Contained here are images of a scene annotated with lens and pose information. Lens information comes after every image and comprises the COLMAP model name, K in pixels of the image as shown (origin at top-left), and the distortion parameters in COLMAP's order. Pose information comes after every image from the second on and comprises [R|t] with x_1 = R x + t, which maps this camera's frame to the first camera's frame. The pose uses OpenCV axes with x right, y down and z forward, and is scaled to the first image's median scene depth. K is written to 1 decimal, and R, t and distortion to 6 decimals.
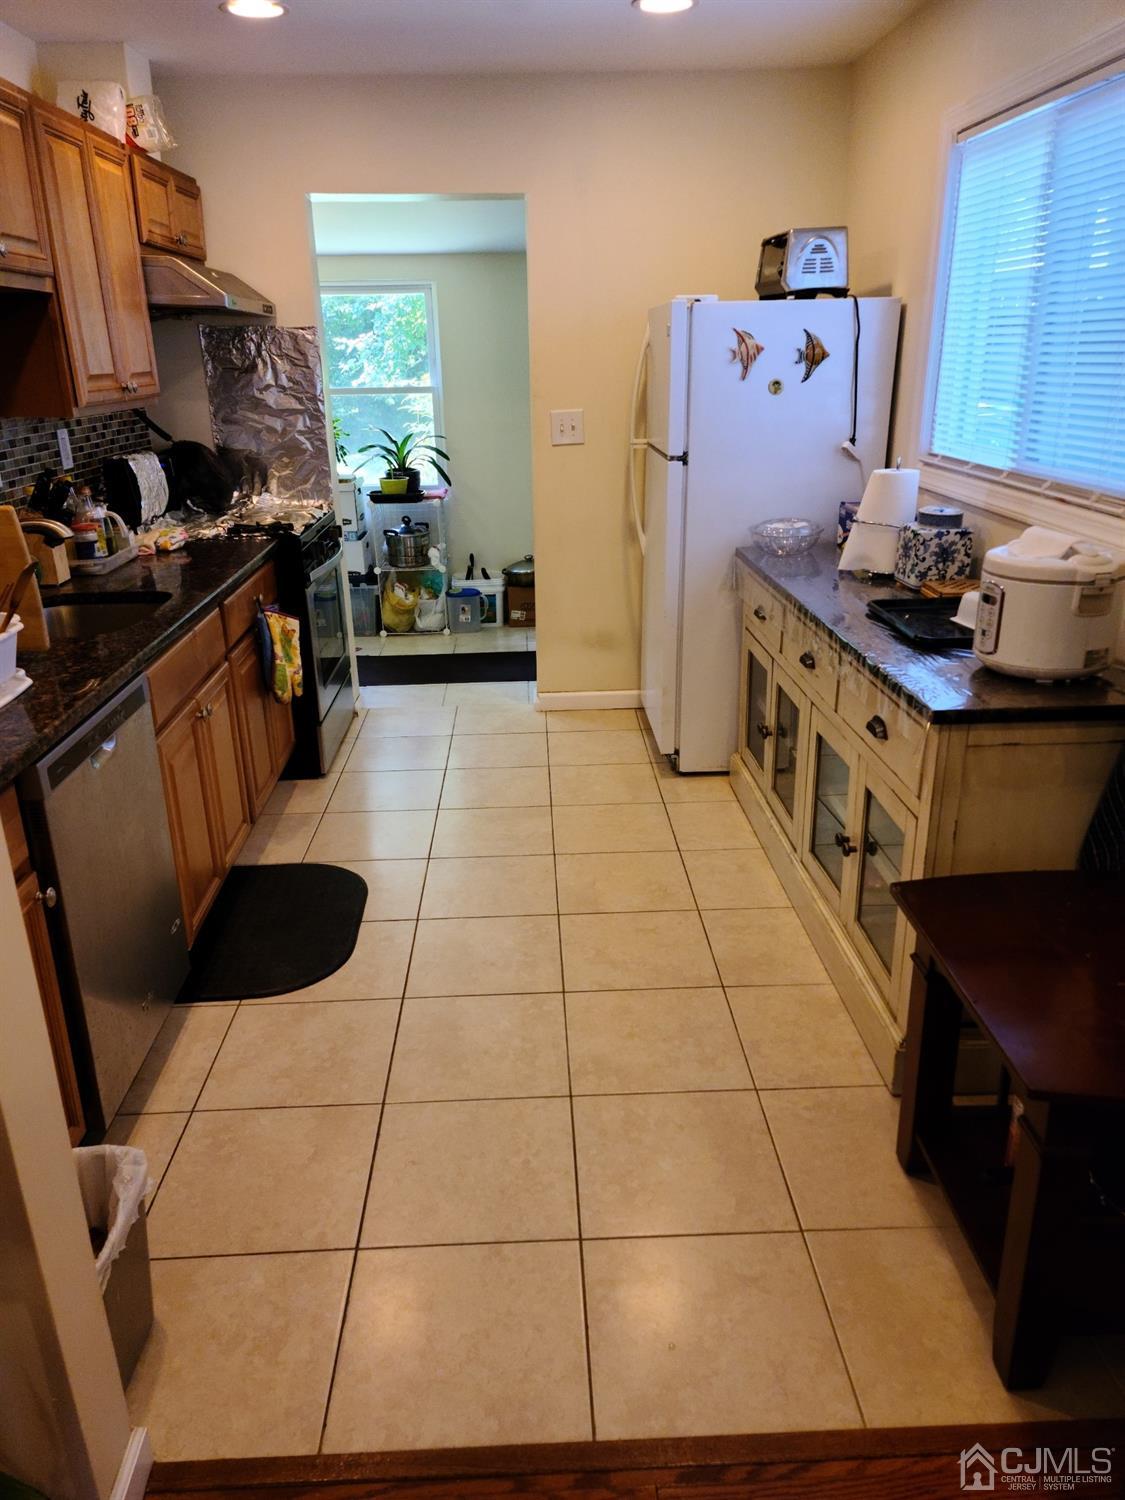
lens RADIAL K [[1091.0, 0, 557.2], [0, 1091.0, 757.0], [0, 0, 1]] dist [0.091588, -0.074897]
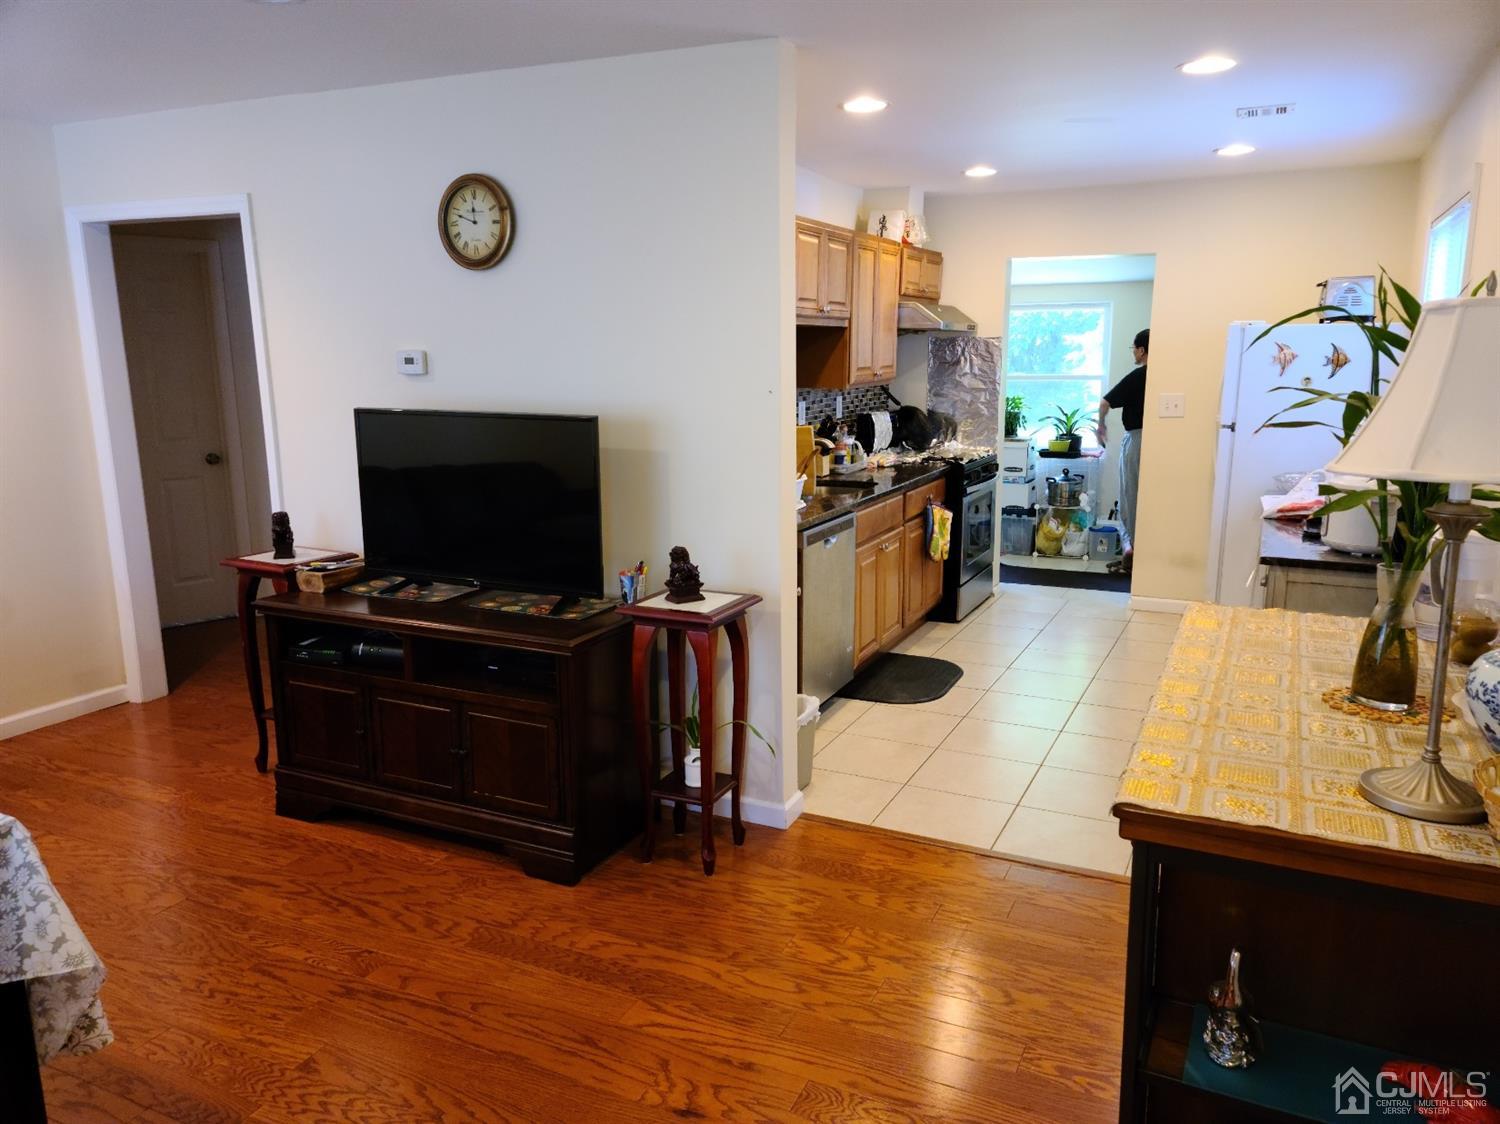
lens RADIAL K [[1091.0, 0, 750.0], [0, 1091.0, 562.0], [0, 0, 1]] dist [0.091588, -0.074897]
pose [[0.883429, 0.106426, -0.456318, 0.235023], [-0.174574, 0.978507, -0.109759, 0.168288], [0.434830, 0.176626, 0.883021, -0.515827]]
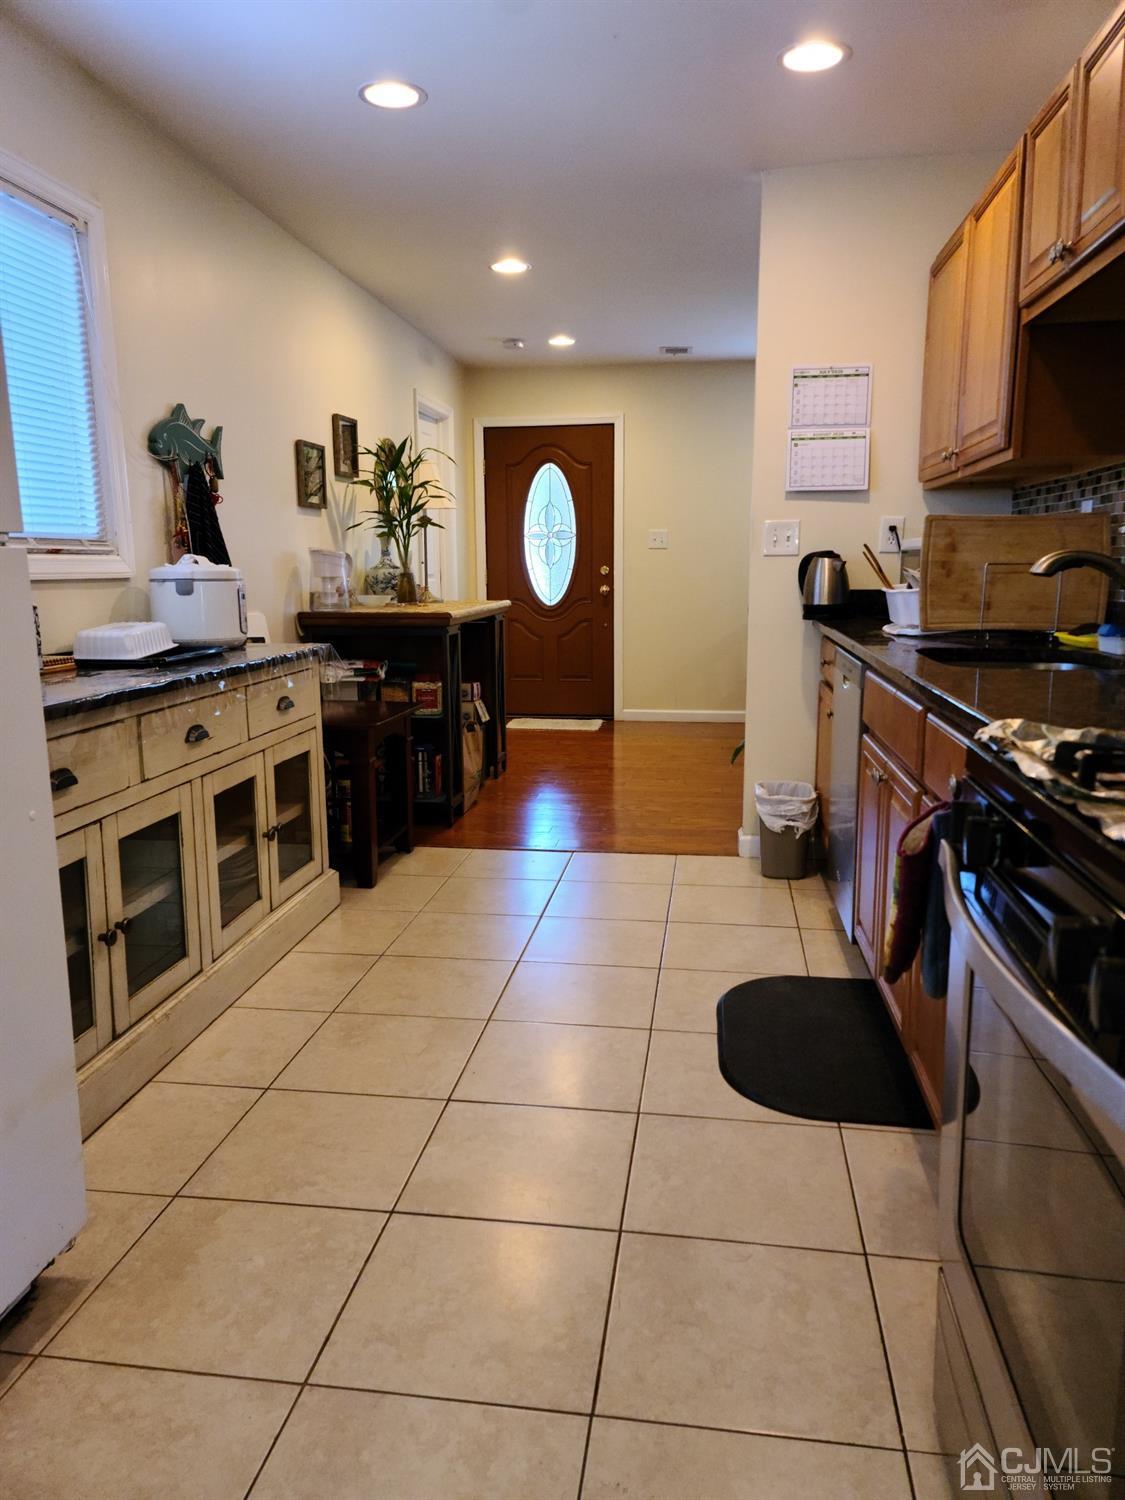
lens RADIAL K [[1091.0, 0, 557.2], [0, 1091.0, 757.0], [0, 0, 1]] dist [0.091588, -0.074897]
pose [[-0.984295, -0.006103, 0.176426, -0.171938], [0.083098, 0.865735, 0.493555, -0.387287], [-0.155751, 0.500465, -0.851632, 1.361751]]
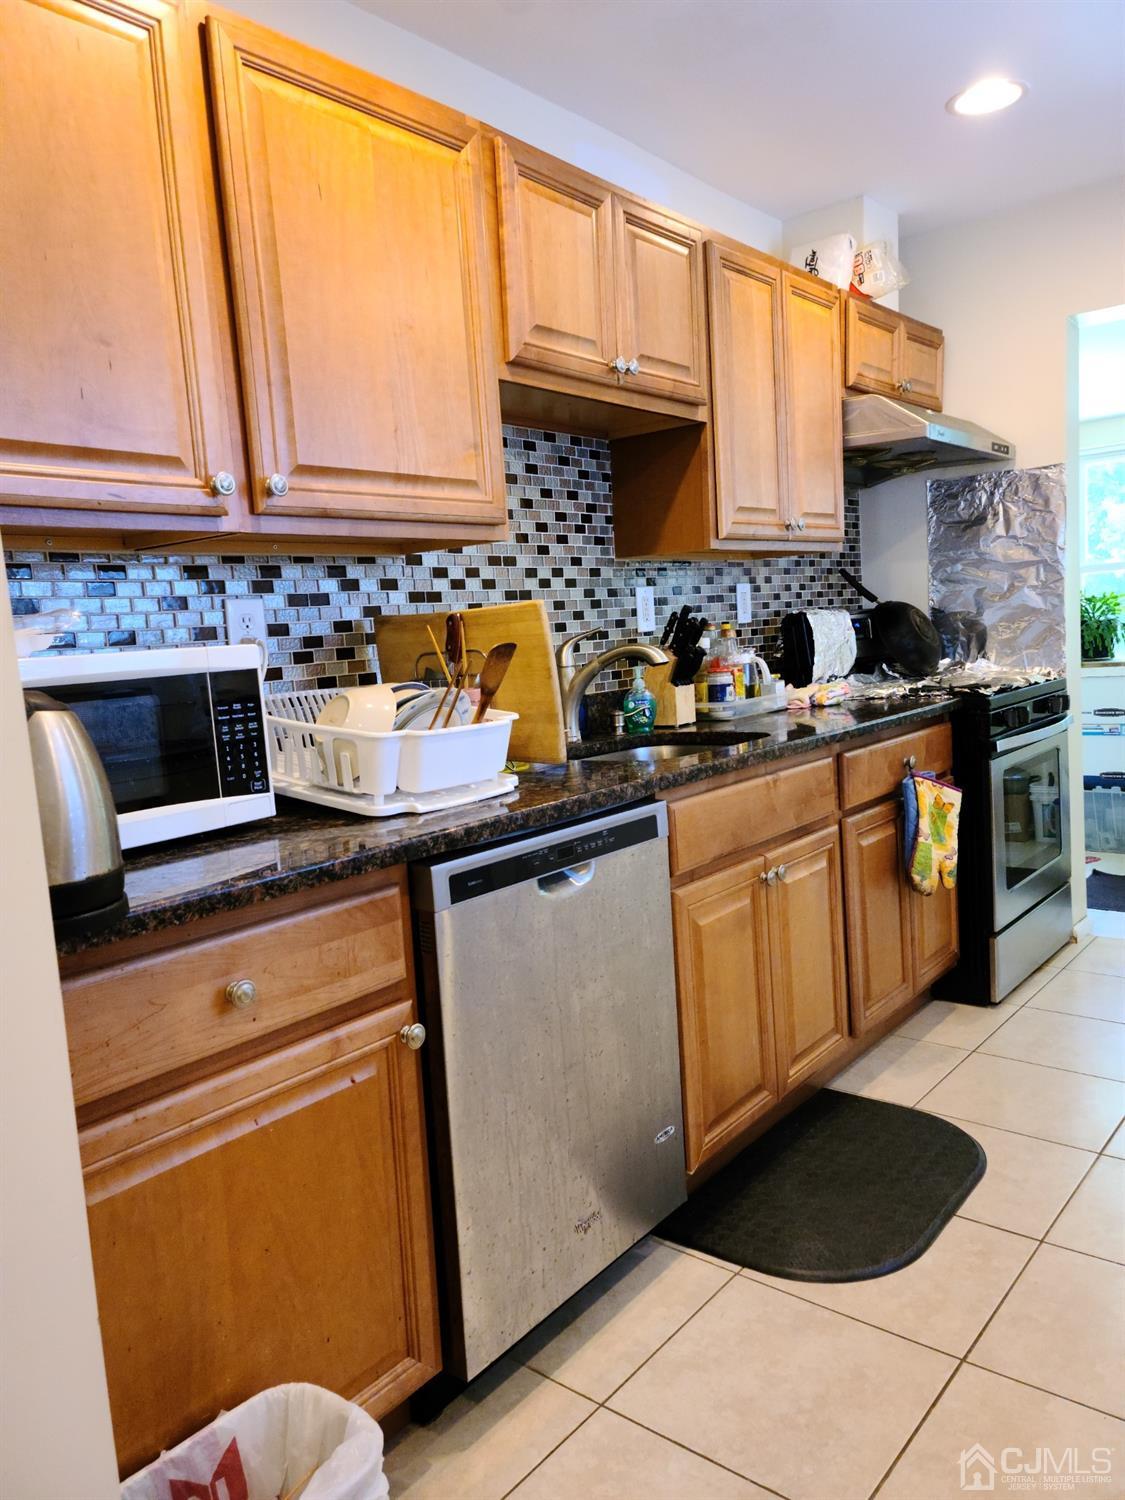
lens RADIAL K [[1089.2, 0, 562.5], [0, 1089.2, 750.0], [0, 0, 1]] dist [0.072871, -0.036541]
pose [[0.749673, 0.044179, -0.660332, 0.067669], [-0.183275, 0.972605, -0.143000, 0.010371], [0.635925, 0.228225, 0.737233, 0.225930]]
